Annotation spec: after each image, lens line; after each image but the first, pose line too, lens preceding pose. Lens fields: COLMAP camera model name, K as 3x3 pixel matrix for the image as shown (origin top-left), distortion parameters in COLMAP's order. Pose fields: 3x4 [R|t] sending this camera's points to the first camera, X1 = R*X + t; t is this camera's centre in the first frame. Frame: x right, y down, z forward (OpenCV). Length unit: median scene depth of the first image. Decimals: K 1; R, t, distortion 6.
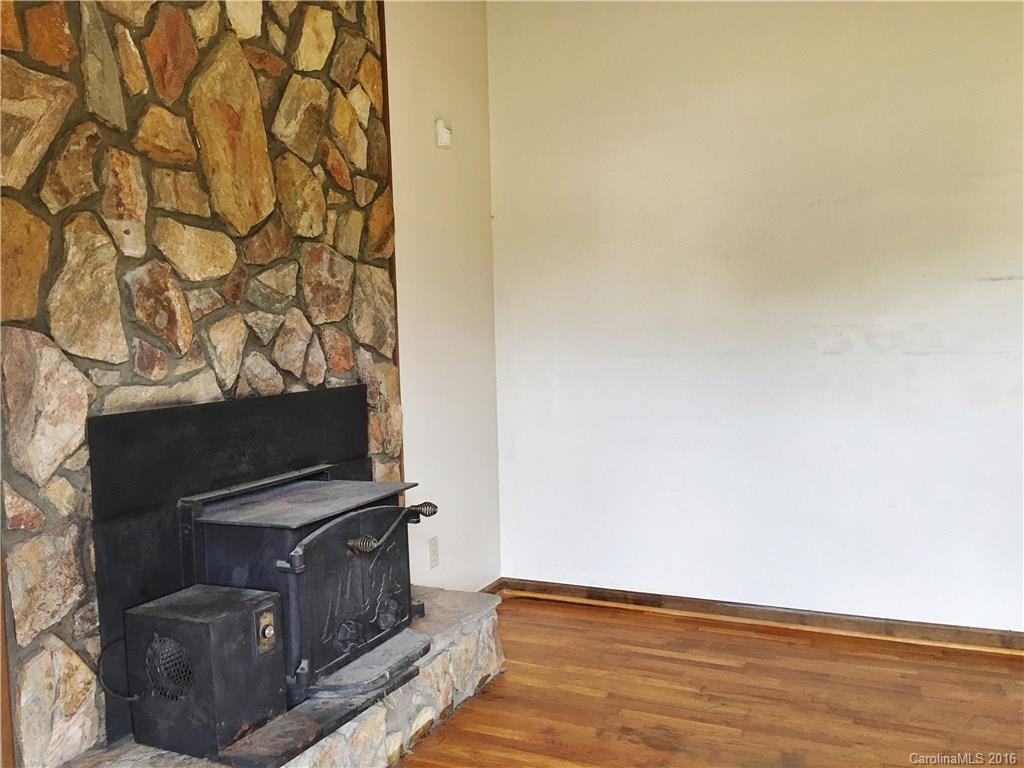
lens RADIAL K [[876.6, 0, 513.0], [0, 876.6, 384.3], [0, 0, 1]] dist [0.067031, -0.076605]
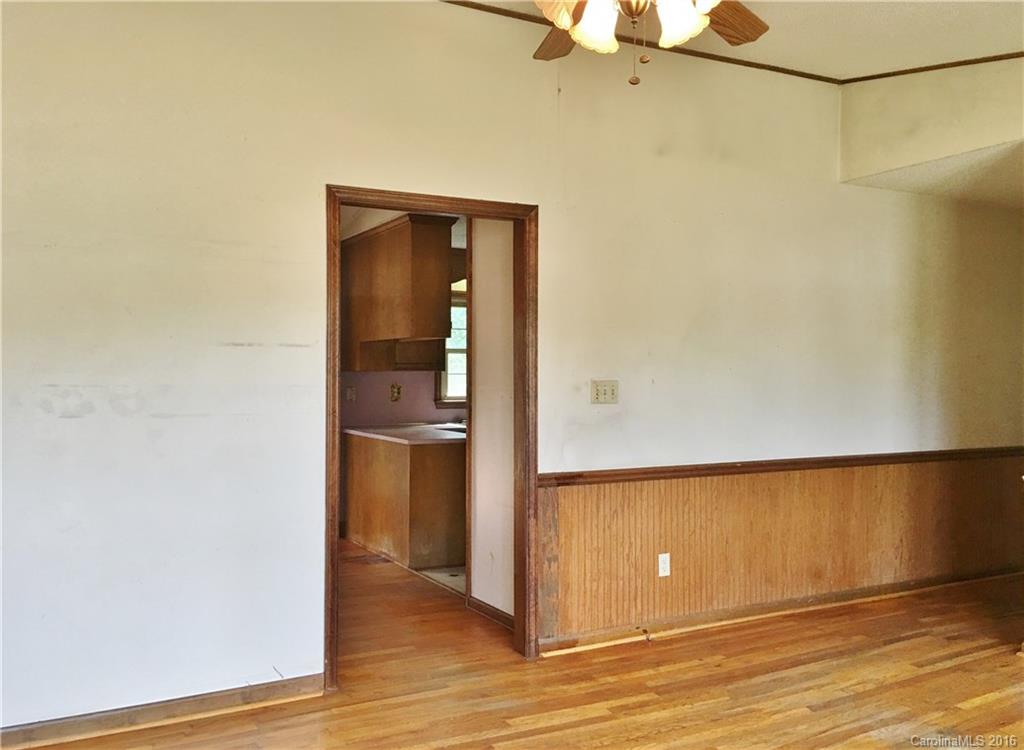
lens RADIAL K [[905.9, 0, 513.5], [0, 905.9, 373.3], [0, 0, 1]] dist [0.019948, -0.000804]
pose [[0.602113, 0.030173, 0.797841, -0.148294], [0.036406, 0.997209, -0.065187, -0.004509], [-0.797580, 0.068296, 0.599334, 0.141503]]
